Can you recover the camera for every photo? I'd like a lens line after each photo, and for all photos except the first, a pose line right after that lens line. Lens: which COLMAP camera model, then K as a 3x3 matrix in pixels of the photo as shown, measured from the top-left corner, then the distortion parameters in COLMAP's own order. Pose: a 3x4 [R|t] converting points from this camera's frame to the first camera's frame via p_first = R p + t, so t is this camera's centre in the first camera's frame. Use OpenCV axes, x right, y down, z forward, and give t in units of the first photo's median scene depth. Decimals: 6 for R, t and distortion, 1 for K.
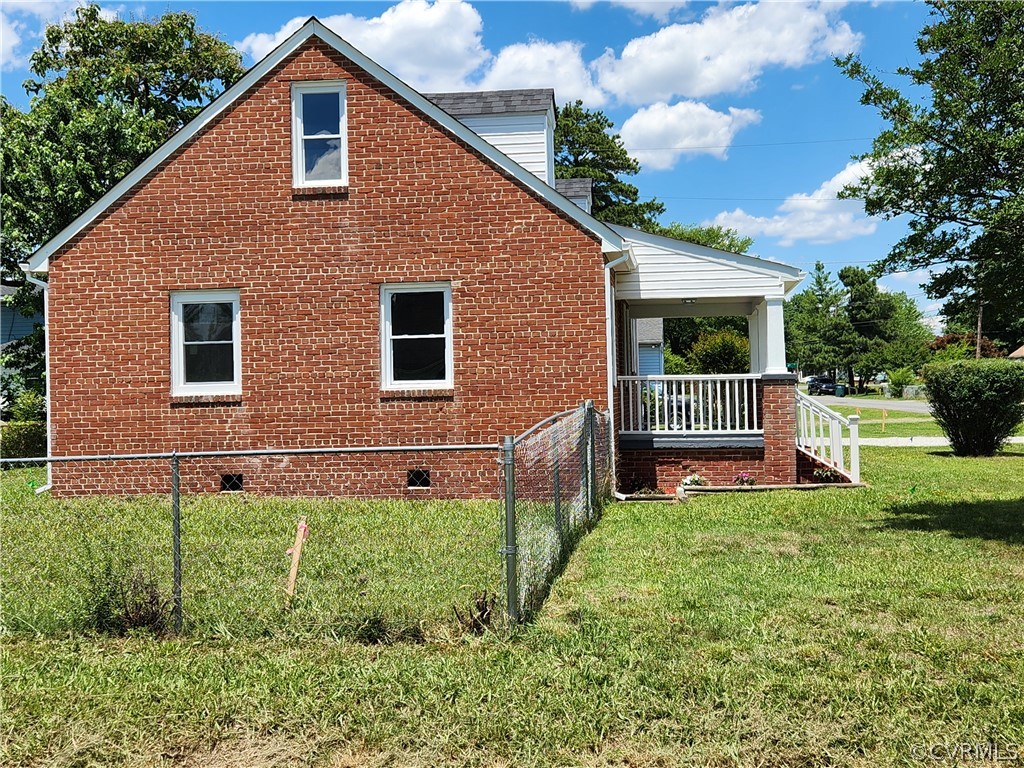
lens RADIAL K [[691.0, 0, 480.3], [0, 691.0, 359.8], [0, 0, 1]] dist [0.063450, -0.052330]
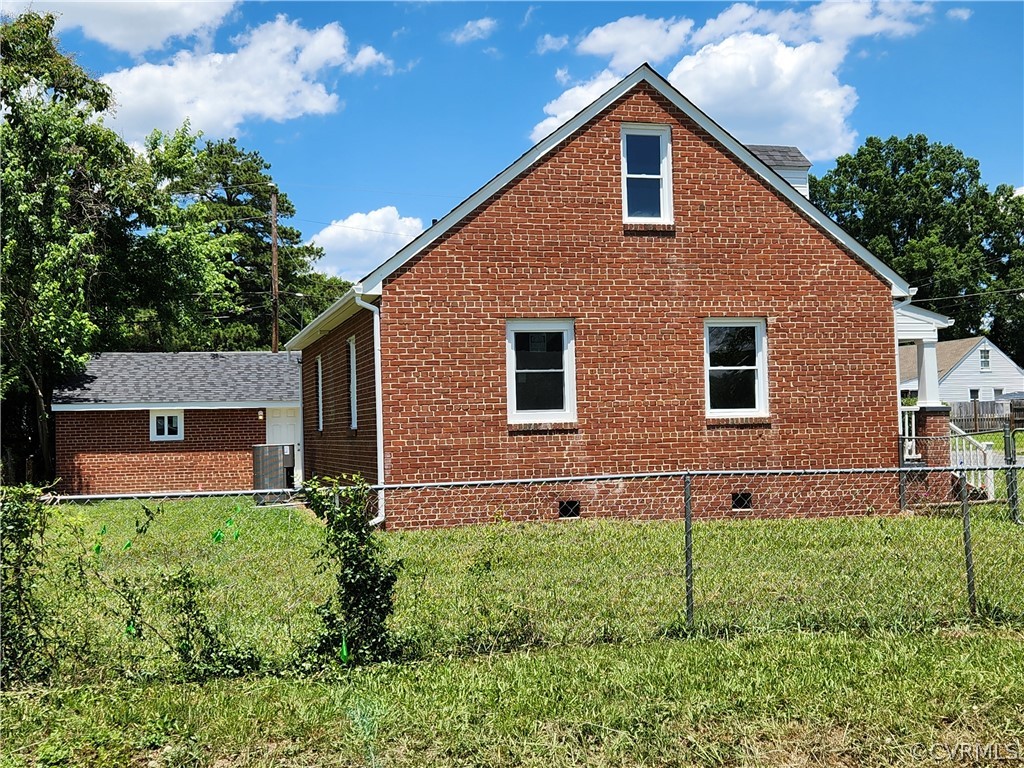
lens RADIAL K [[691.0, 0, 512.7], [0, 691.0, 383.8], [0, 0, 1]] dist [0.063450, -0.052330]
pose [[0.972938, 0.011457, 0.230781, -0.669516], [-0.006122, 0.999698, -0.023821, 0.018450], [-0.230984, 0.021763, 0.972714, 0.034293]]
